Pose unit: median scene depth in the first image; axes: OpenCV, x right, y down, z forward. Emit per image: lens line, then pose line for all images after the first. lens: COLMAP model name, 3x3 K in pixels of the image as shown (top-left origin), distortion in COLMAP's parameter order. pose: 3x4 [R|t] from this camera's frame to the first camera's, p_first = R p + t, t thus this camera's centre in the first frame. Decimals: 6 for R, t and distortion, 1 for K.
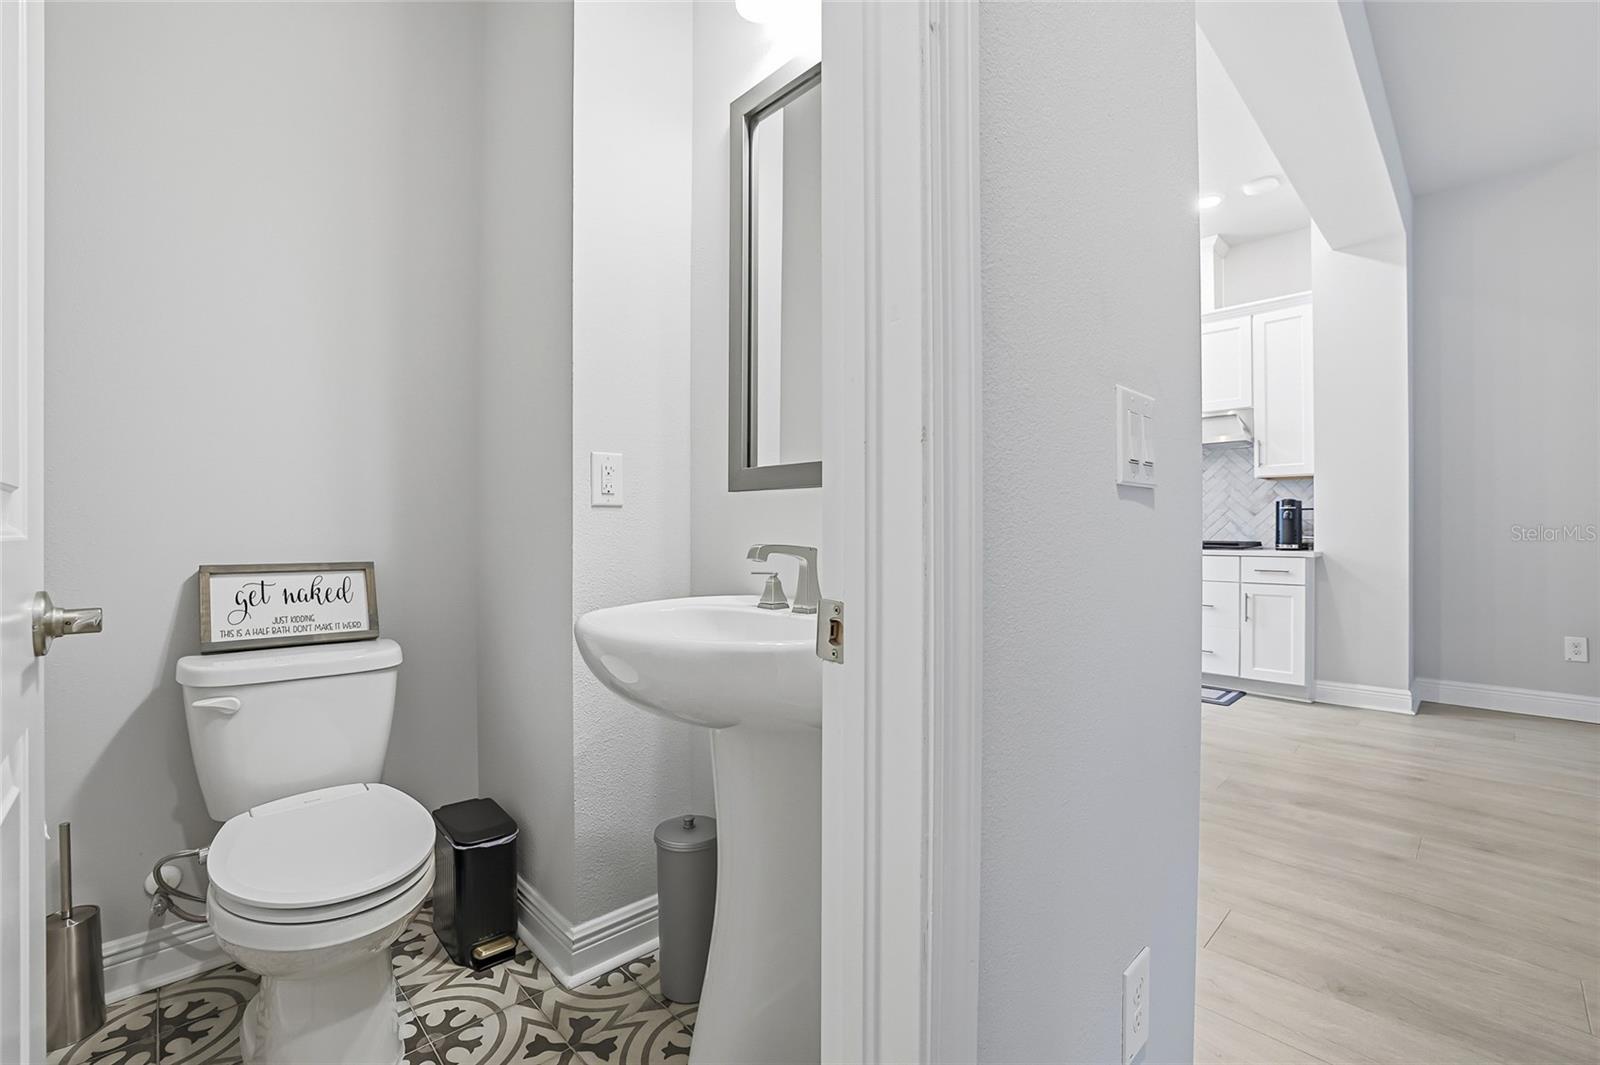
lens RADIAL K [[688.6, 0, 797.7], [0, 688.6, 540.9], [0, 0, 1]] dist [-0.040355, 0.012249]
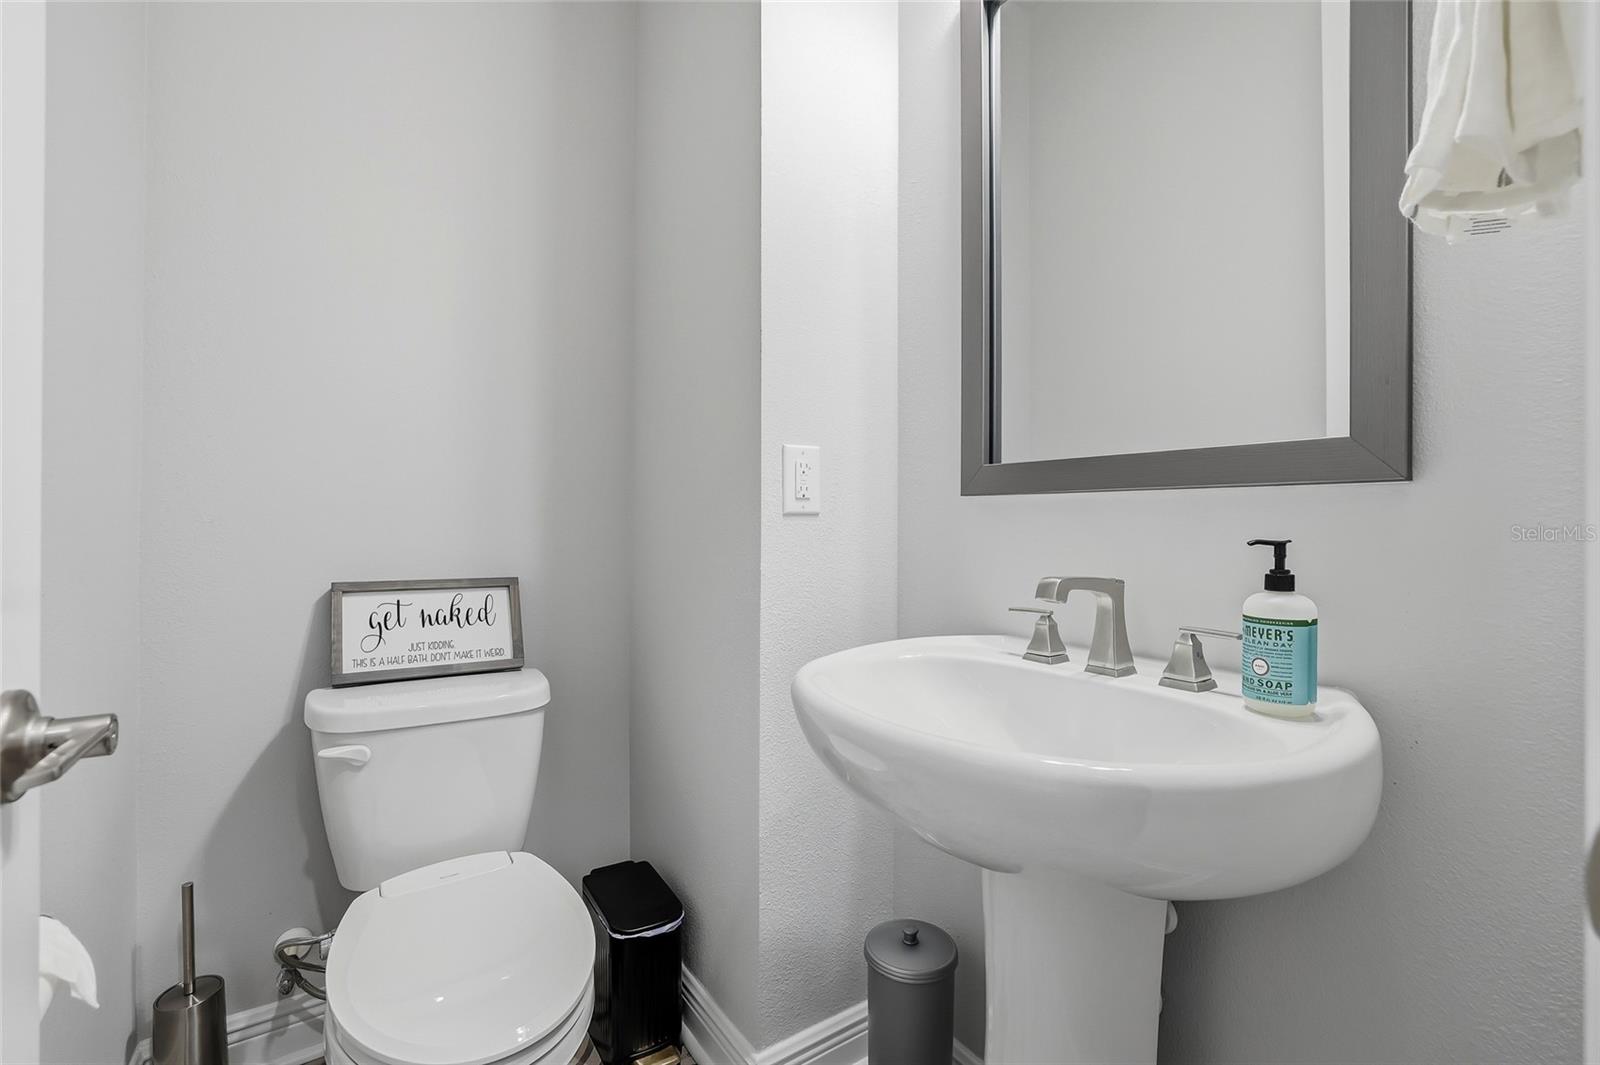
lens RADIAL K [[688.6, 0, 798.9], [0, 688.6, 529.0], [0, 0, 1]] dist [-0.040355, 0.012249]
pose [[0.987521, 0.002827, -0.157464, -0.159361], [-0.003528, 0.999985, -0.004174, -0.031367], [0.157450, 0.004677, 0.987516, 0.233586]]
